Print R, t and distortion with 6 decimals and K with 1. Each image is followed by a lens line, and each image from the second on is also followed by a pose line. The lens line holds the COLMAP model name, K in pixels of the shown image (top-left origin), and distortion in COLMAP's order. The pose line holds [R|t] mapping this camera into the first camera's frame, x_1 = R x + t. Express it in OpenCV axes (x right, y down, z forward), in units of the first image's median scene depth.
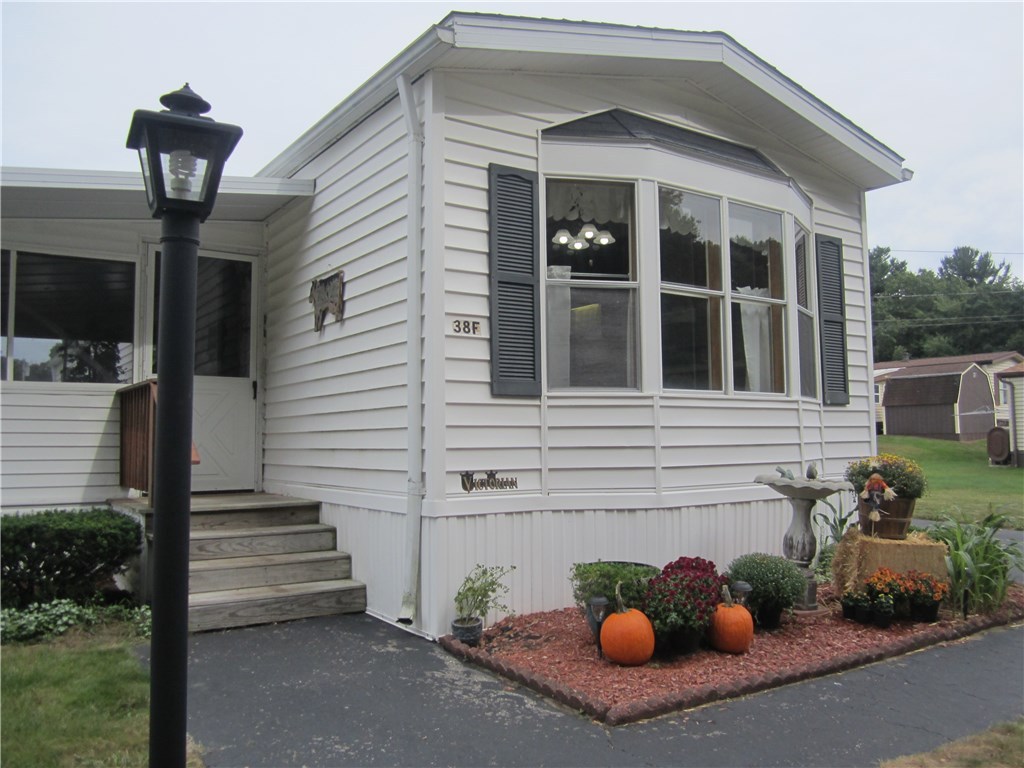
lens RADIAL K [[839.6, 0, 513.1], [0, 839.6, 383.3], [0, 0, 1]] dist [-0.048824, 0.006609]
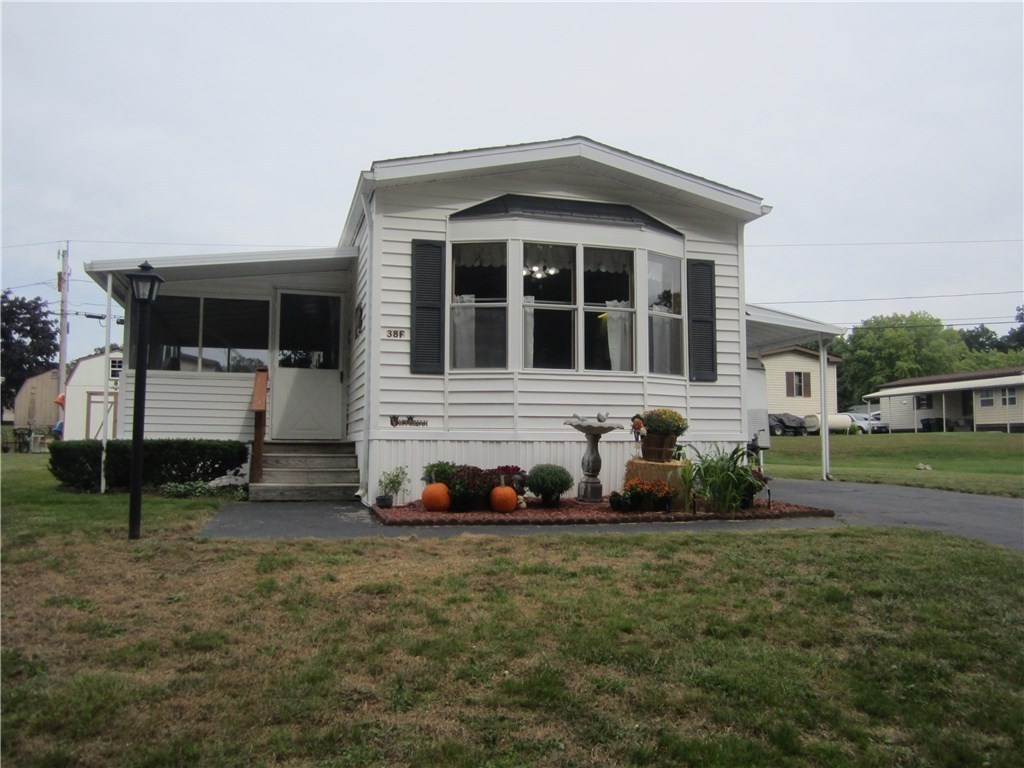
lens RADIAL K [[839.6, 0, 510.8], [0, 839.6, 383.0], [0, 0, 1]] dist [-0.048824, 0.006609]
pose [[0.948005, -0.012833, -0.317995, 0.690617], [0.009869, 0.999892, -0.010929, 0.054336], [0.318101, 0.007222, 0.948029, -0.559834]]
